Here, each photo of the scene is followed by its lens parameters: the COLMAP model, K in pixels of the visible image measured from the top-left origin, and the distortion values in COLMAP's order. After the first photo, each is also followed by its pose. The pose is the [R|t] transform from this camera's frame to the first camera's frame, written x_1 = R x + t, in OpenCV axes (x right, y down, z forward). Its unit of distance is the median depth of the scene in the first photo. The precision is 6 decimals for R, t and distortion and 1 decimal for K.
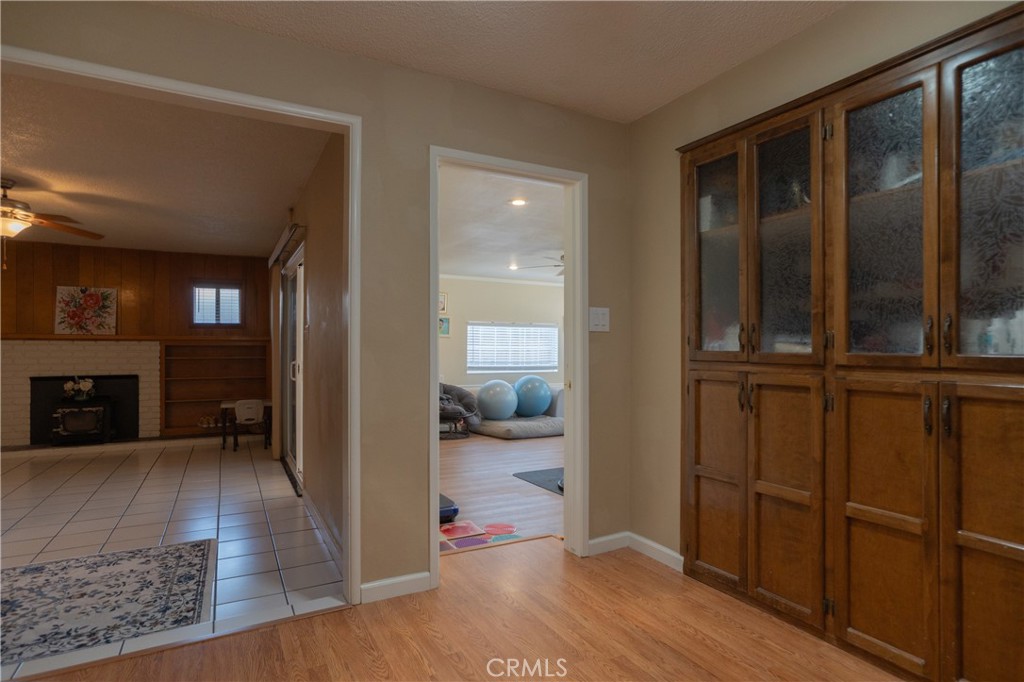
lens RADIAL K [[542.1, 0, 516.6], [0, 542.1, 344.7], [0, 0, 1]] dist [-0.027484, 0.001680]
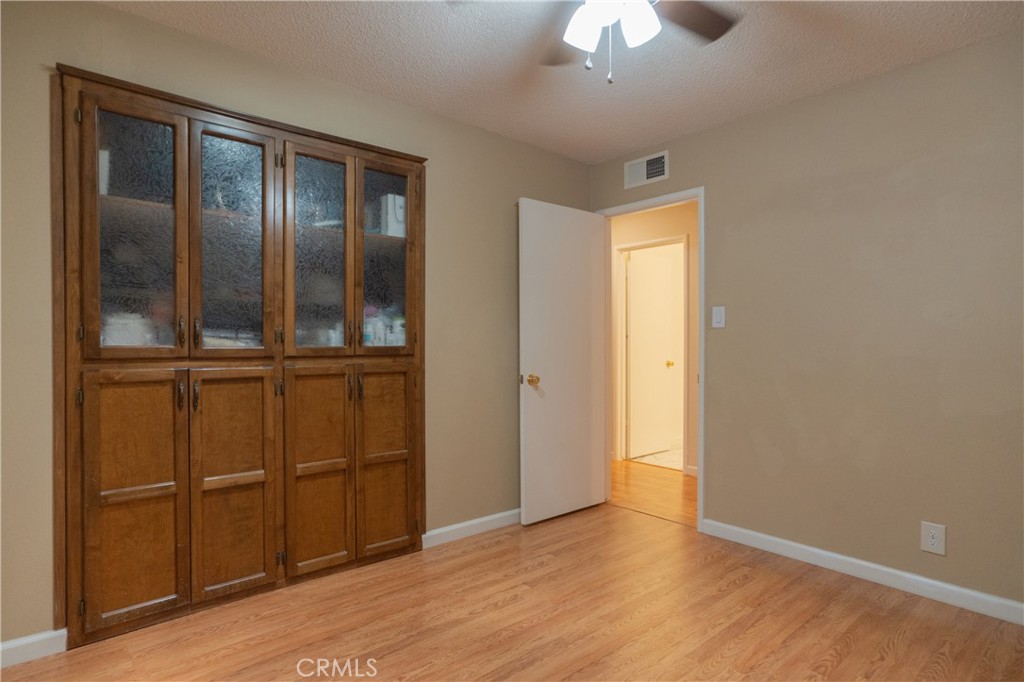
lens RADIAL K [[542.1, 0, 516.6], [0, 542.1, 344.7], [0, 0, 1]] dist [-0.027484, 0.001680]
pose [[-0.226286, -0.013582, 0.973966, -0.701818], [-0.010701, 0.999877, 0.011458, -0.008075], [-0.974002, -0.007829, -0.226403, 0.760429]]
